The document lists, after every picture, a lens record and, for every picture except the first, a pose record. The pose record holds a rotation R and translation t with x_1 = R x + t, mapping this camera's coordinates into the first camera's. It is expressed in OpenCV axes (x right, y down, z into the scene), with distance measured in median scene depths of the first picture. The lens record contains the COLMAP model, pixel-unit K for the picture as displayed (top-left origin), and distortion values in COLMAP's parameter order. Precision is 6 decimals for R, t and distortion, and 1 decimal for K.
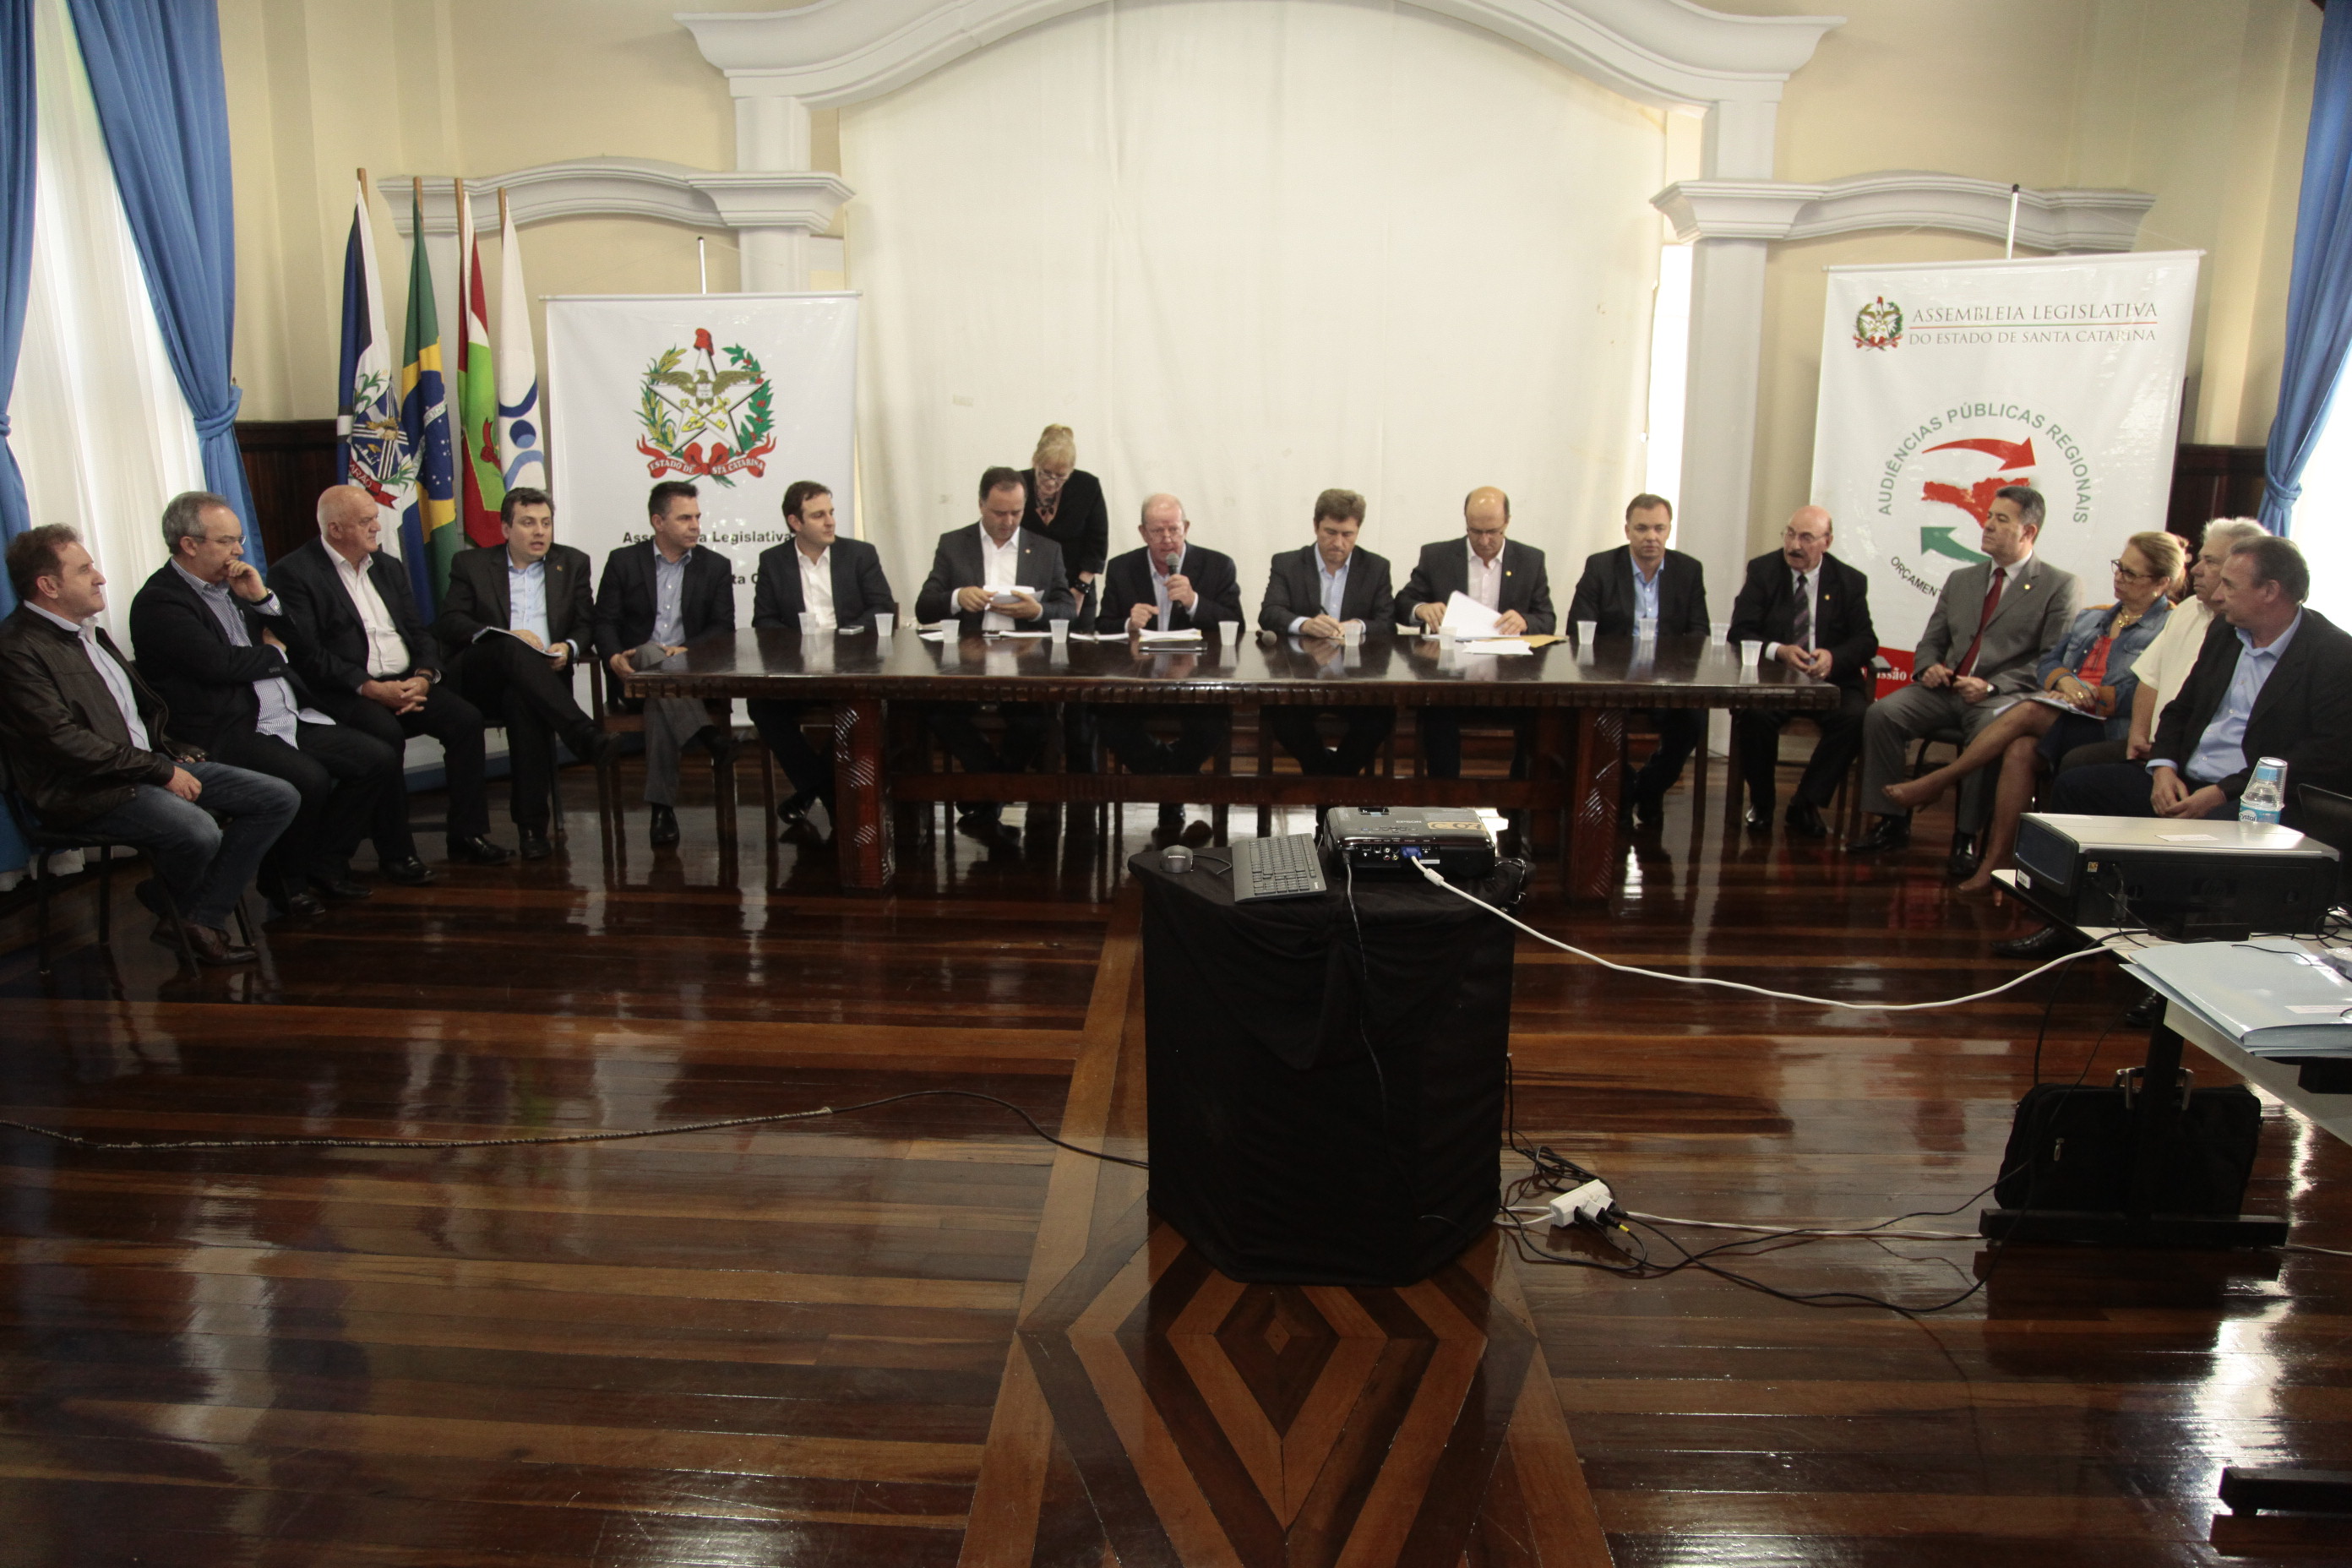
lens RADIAL K [[1638.9, 0, 1180.2], [0, 1638.9, 780.1], [0, 0, 1]] dist [-0.120264, 0.076142]
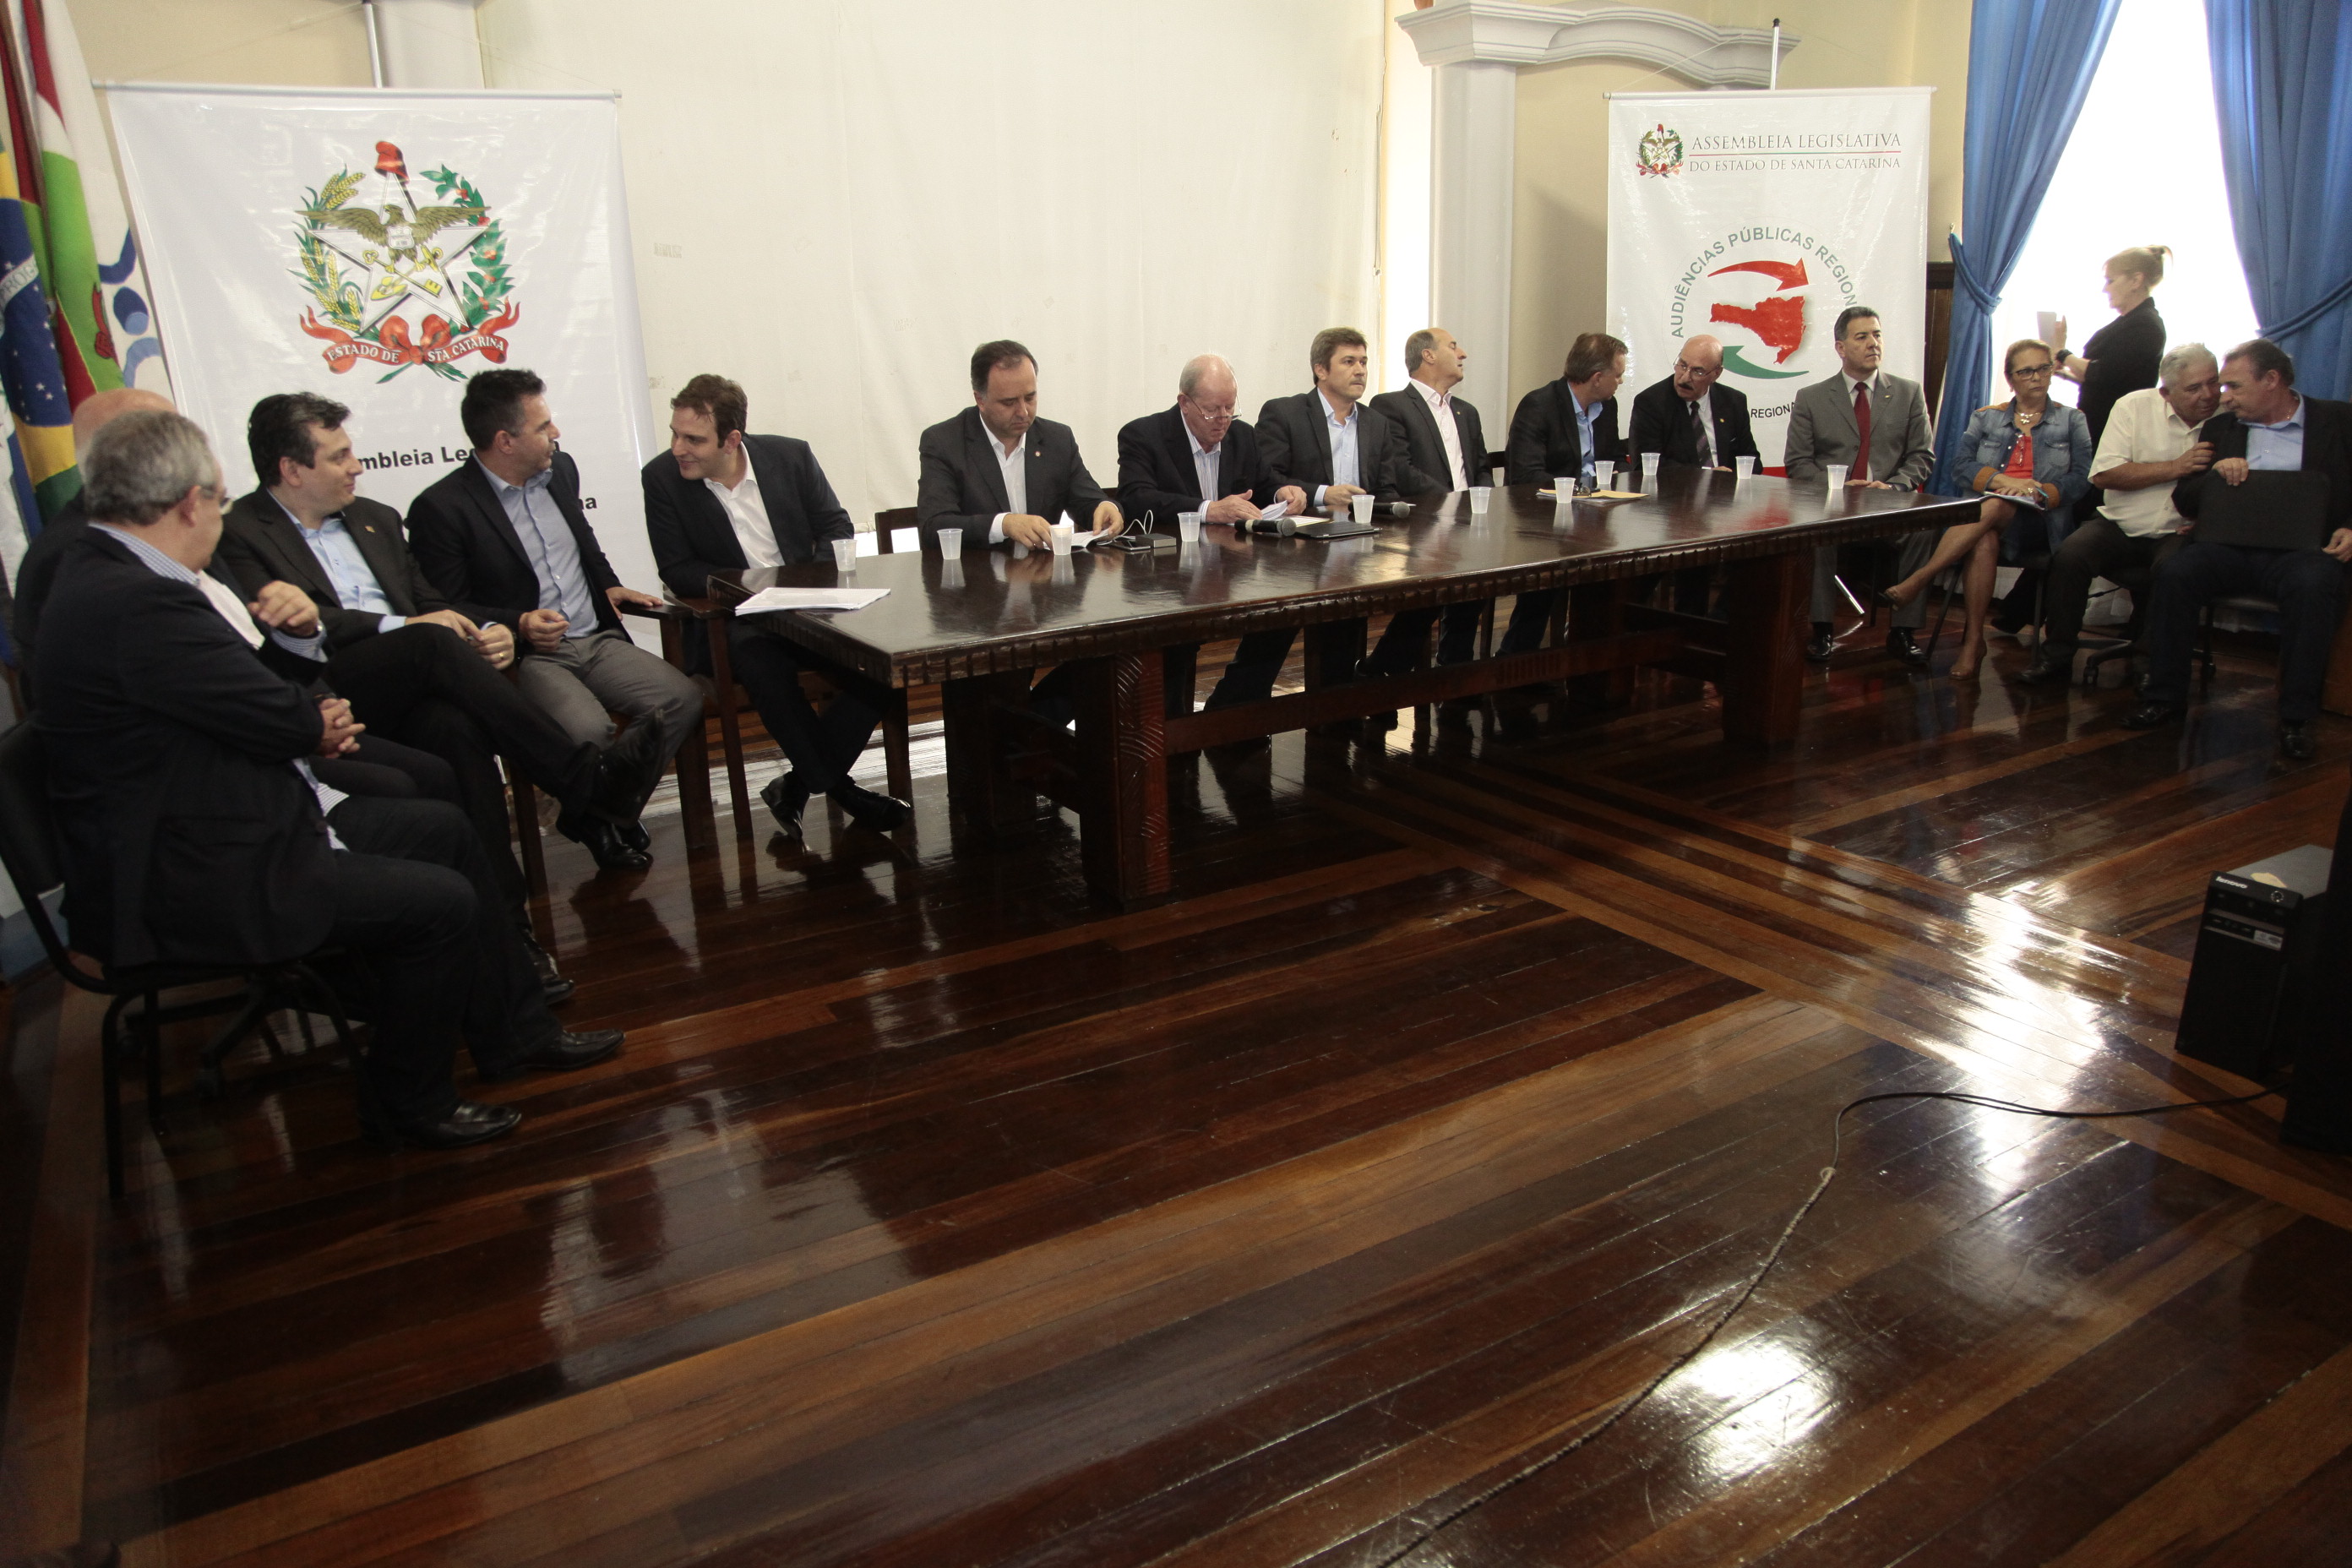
lens RADIAL K [[1638.9, 0, 1180.2], [0, 1638.9, 780.1], [0, 0, 1]] dist [-0.120264, 0.076142]
pose [[0.834017, -0.185813, 0.519508, -0.430664], [0.143214, 0.982218, 0.121395, -0.056568], [-0.532827, -0.026845, 0.845798, 0.280785]]
